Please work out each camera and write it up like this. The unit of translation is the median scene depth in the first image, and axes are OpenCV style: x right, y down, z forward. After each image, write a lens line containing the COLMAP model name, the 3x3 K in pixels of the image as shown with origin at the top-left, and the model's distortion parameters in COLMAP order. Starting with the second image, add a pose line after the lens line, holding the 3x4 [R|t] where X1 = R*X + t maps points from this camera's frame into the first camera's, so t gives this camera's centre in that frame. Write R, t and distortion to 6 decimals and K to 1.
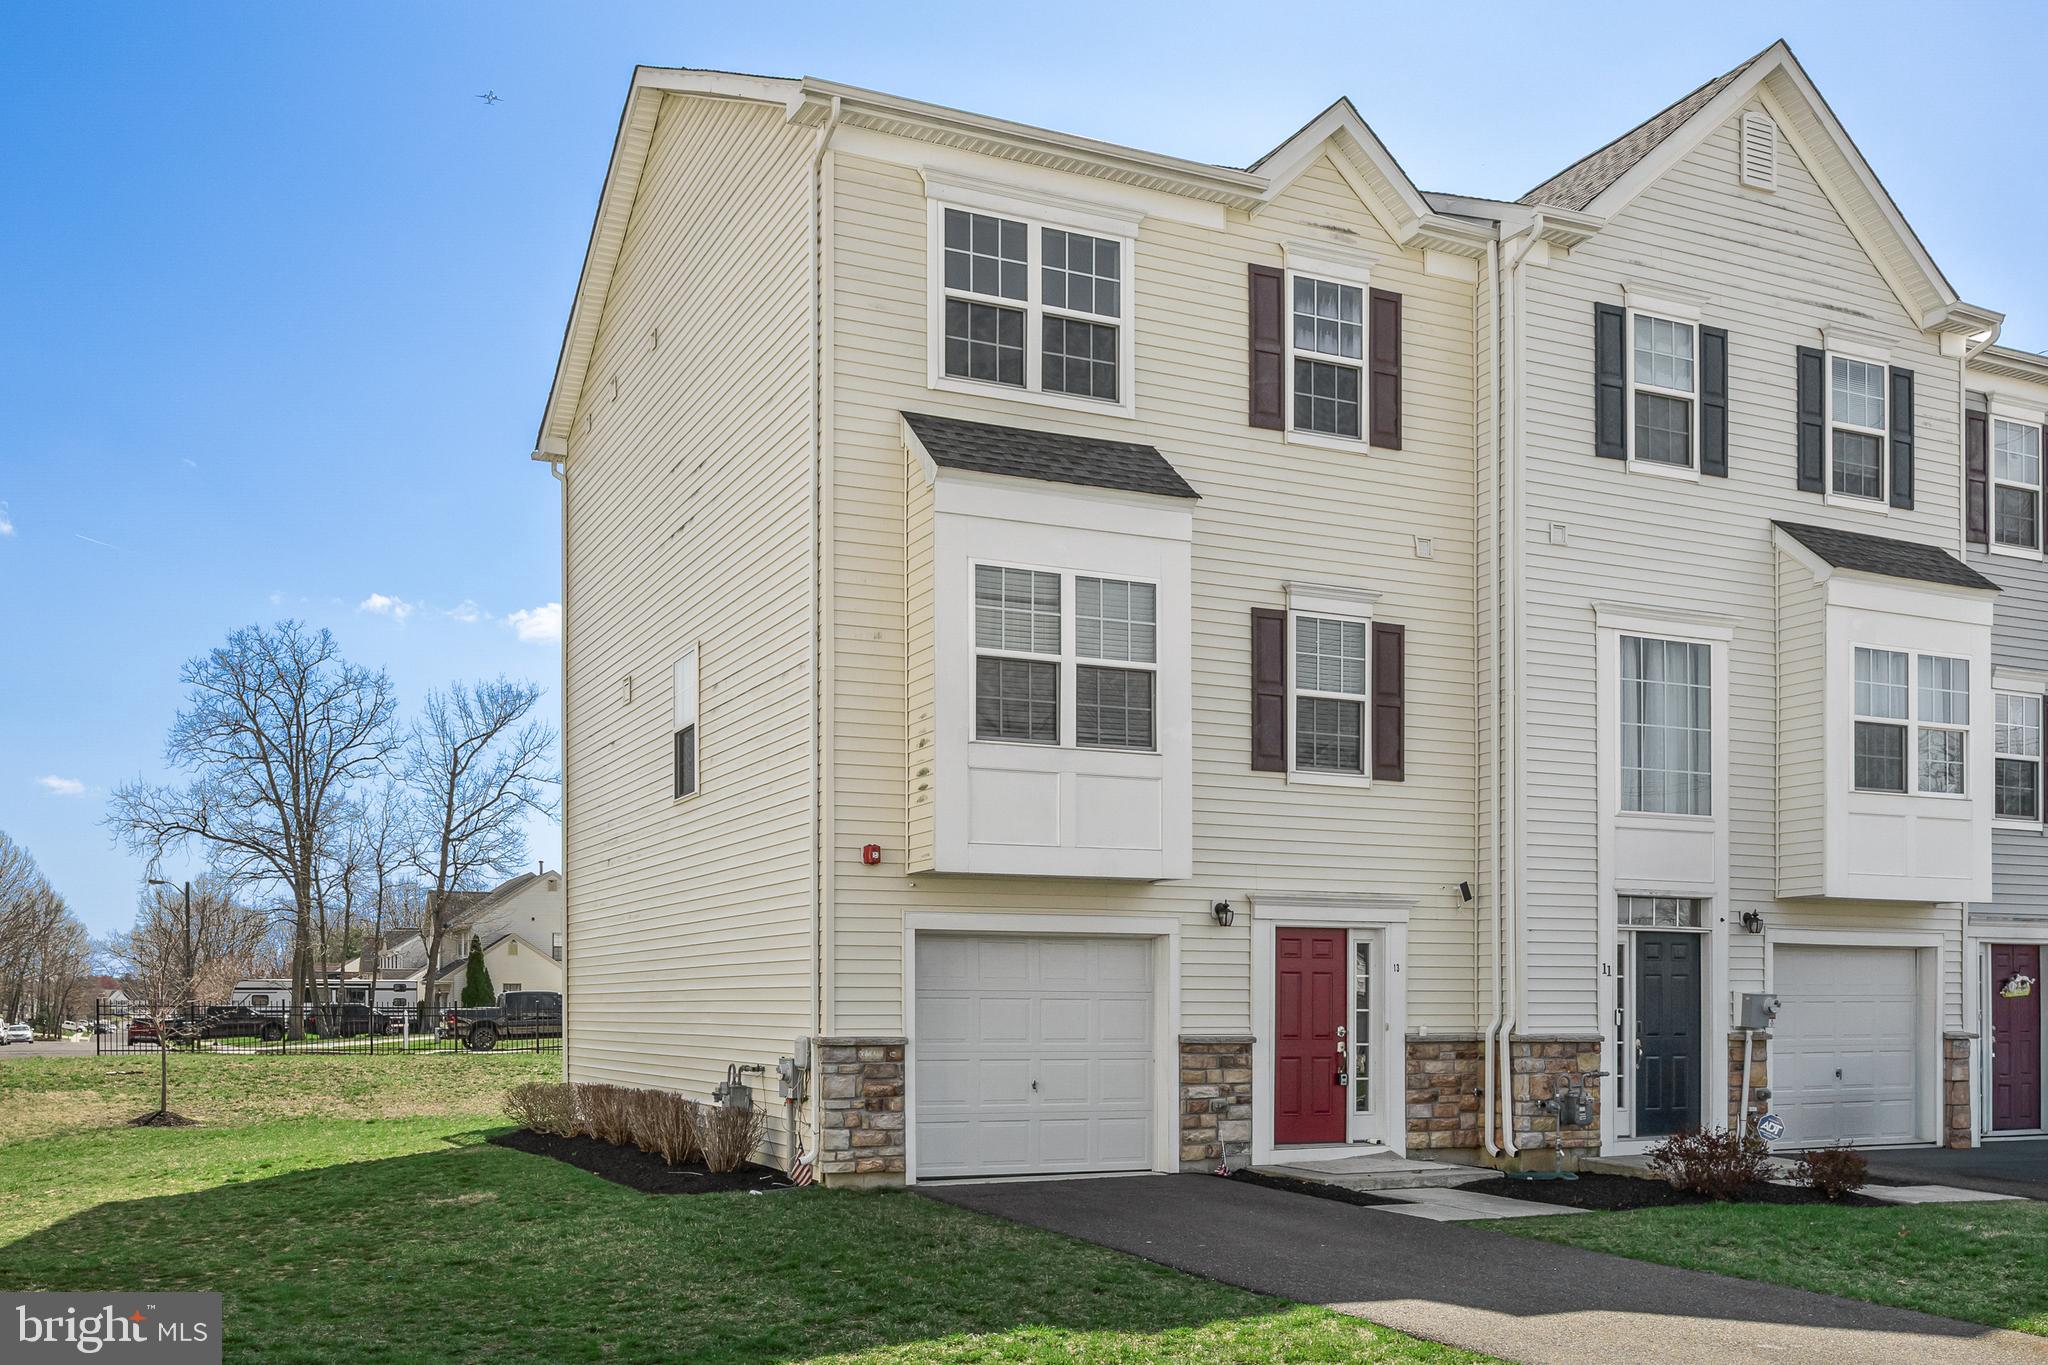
lens RADIAL K [[1221.9, 0, 1025.1], [0, 1221.9, 692.5], [0, 0, 1]] dist [0.003918, 0.002980]
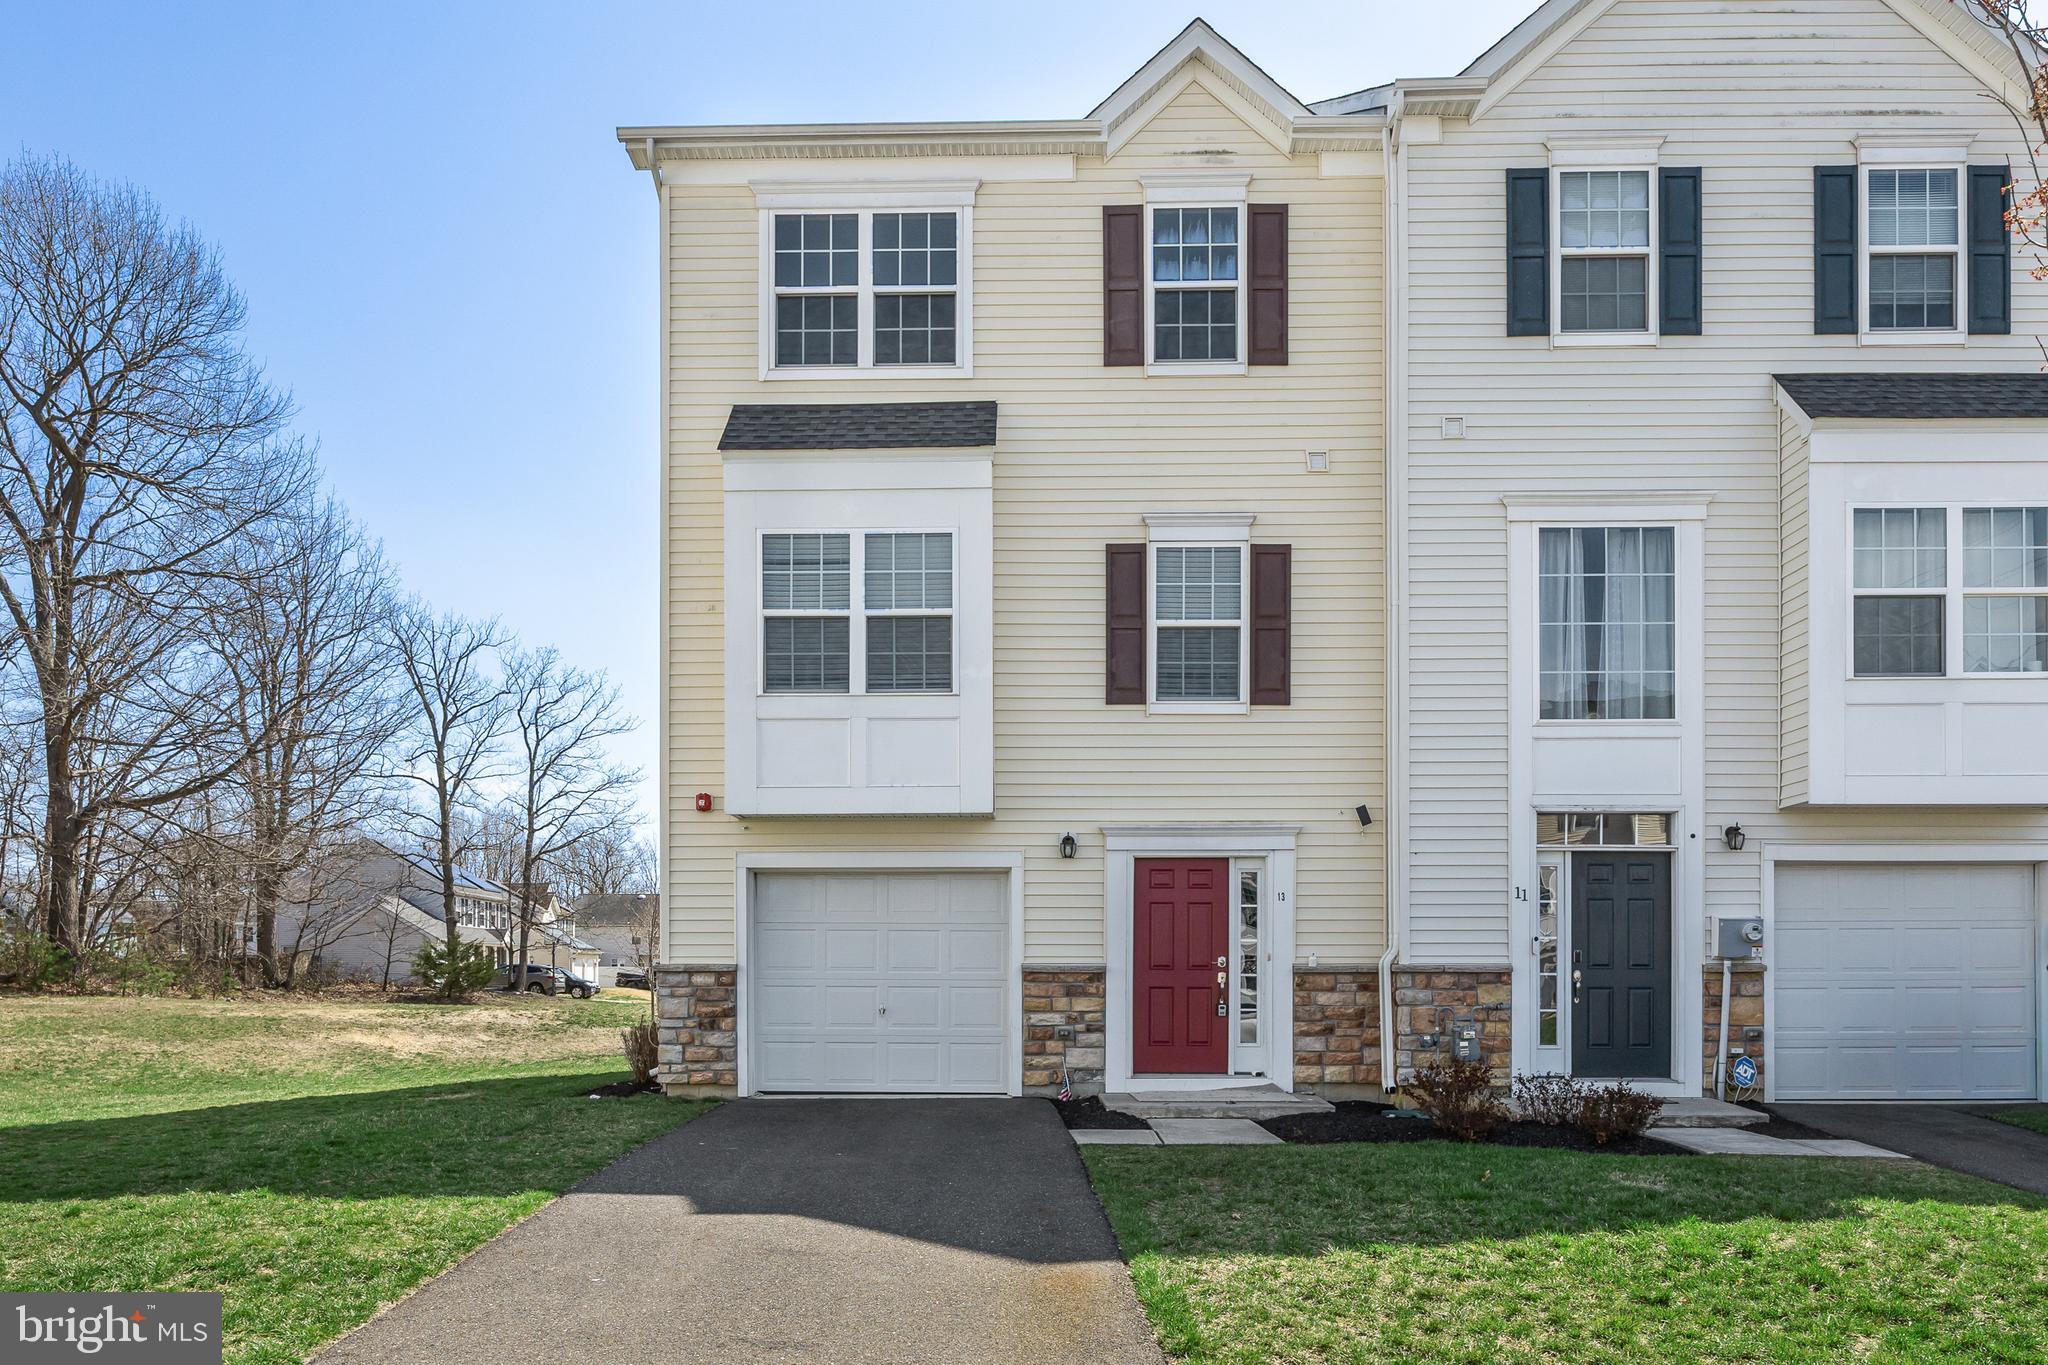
lens RADIAL K [[1137.8, 0, 1025.2], [0, 1137.8, 672.3], [0, 0, 1]] dist [0.006634, -0.003200]
pose [[0.948428, -0.080925, -0.306489, 0.400083], [0.082254, 0.996574, -0.008599, 0.038501], [0.306135, -0.017054, 0.951835, 0.079490]]
